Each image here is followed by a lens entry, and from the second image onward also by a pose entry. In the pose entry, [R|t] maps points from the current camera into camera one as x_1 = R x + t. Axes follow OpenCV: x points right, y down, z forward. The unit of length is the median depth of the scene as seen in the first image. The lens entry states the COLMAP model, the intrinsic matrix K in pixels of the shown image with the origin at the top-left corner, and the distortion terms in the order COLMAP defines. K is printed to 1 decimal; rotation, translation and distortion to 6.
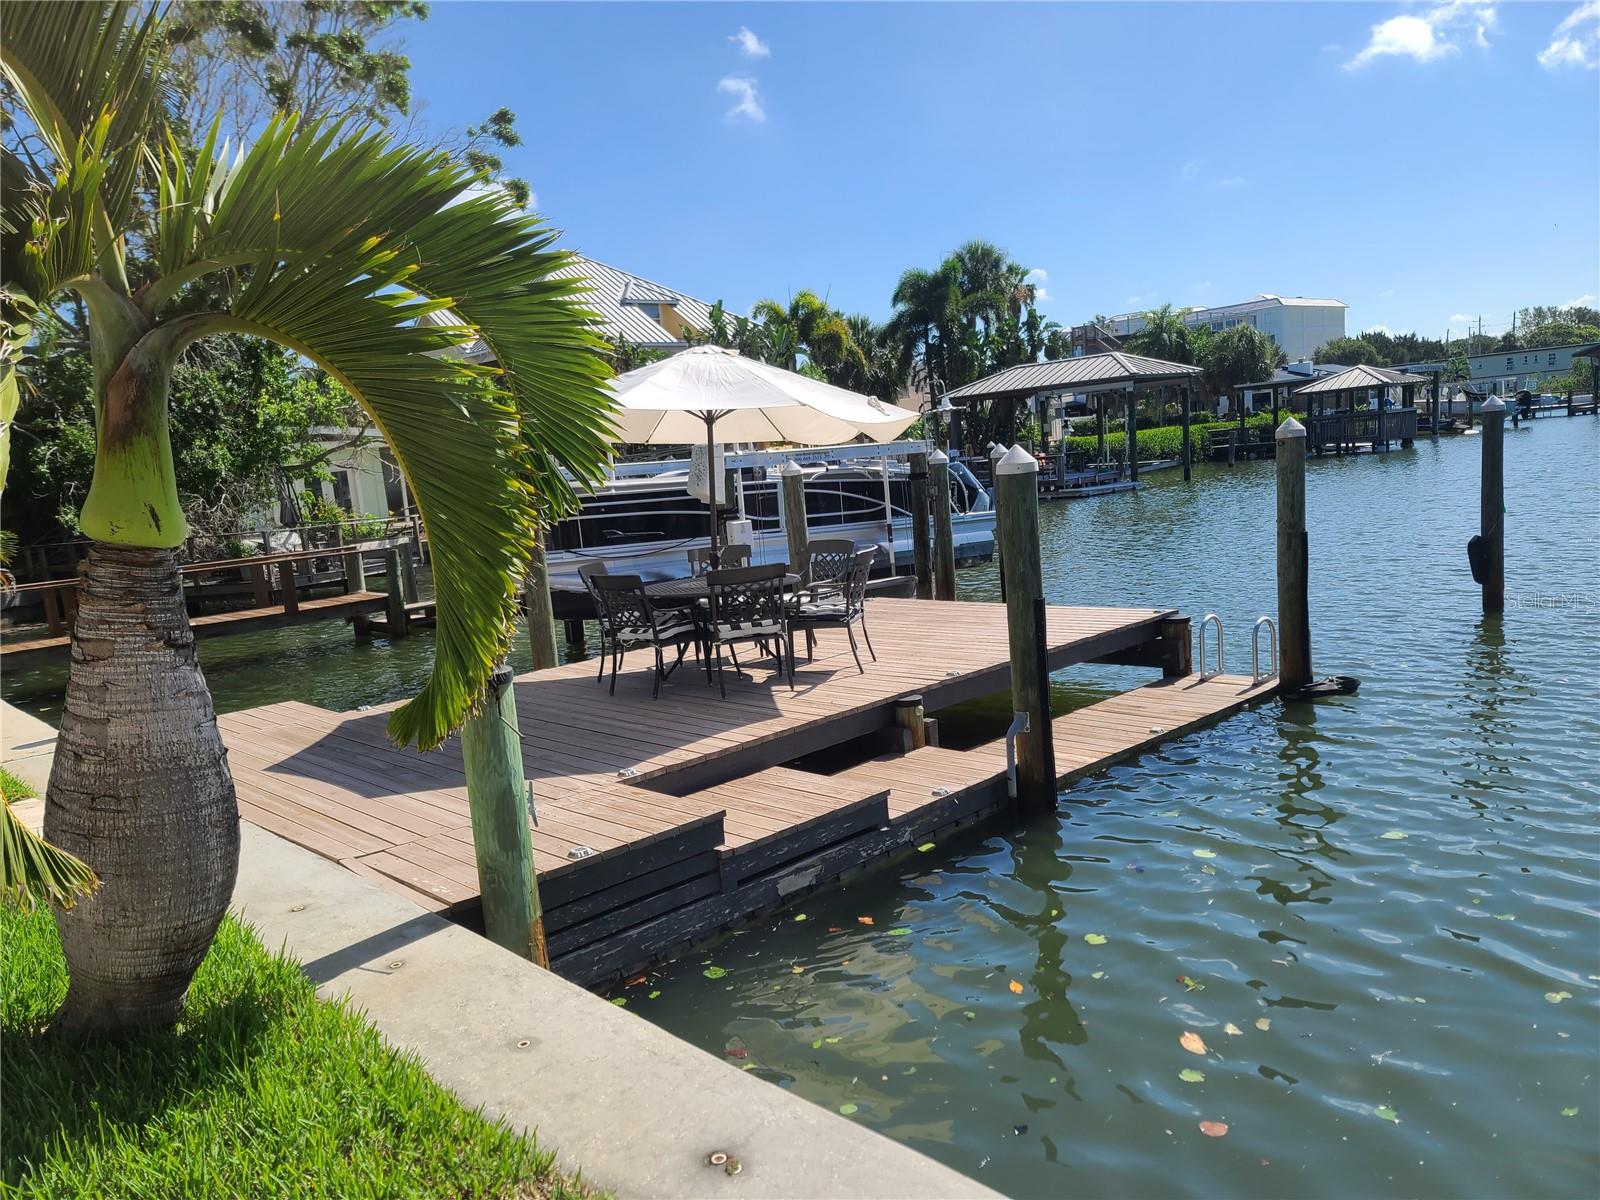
lens RADIAL K [[1208.7, 0, 800.0], [0, 1208.7, 600.0], [0, 0, 1]] dist [0.018896, -0.008850]
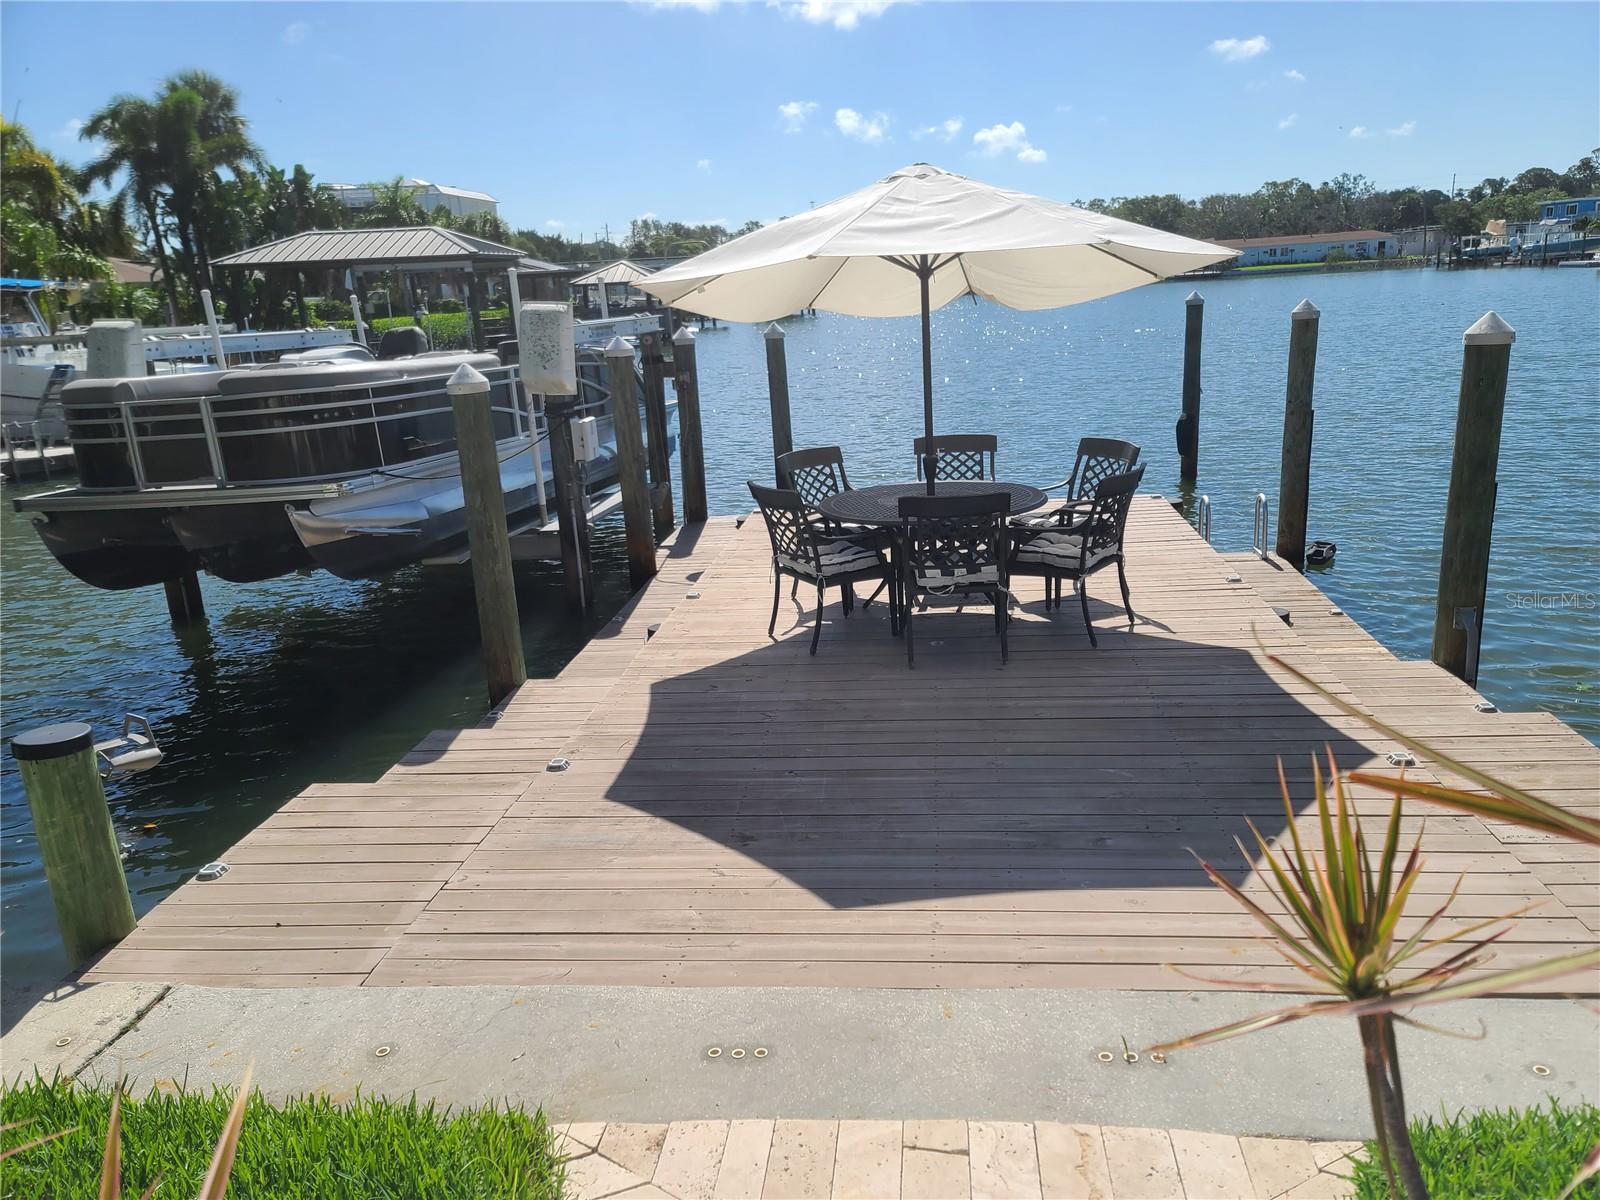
lens RADIAL K [[1208.7, 0, 800.0], [0, 1208.7, 600.0], [0, 0, 1]] dist [0.018896, -0.008850]
pose [[0.741735, -0.117302, 0.660356, -0.150471], [0.060420, 0.992270, 0.108395, -0.008102], [-0.667966, -0.040501, 0.743089, 0.119809]]
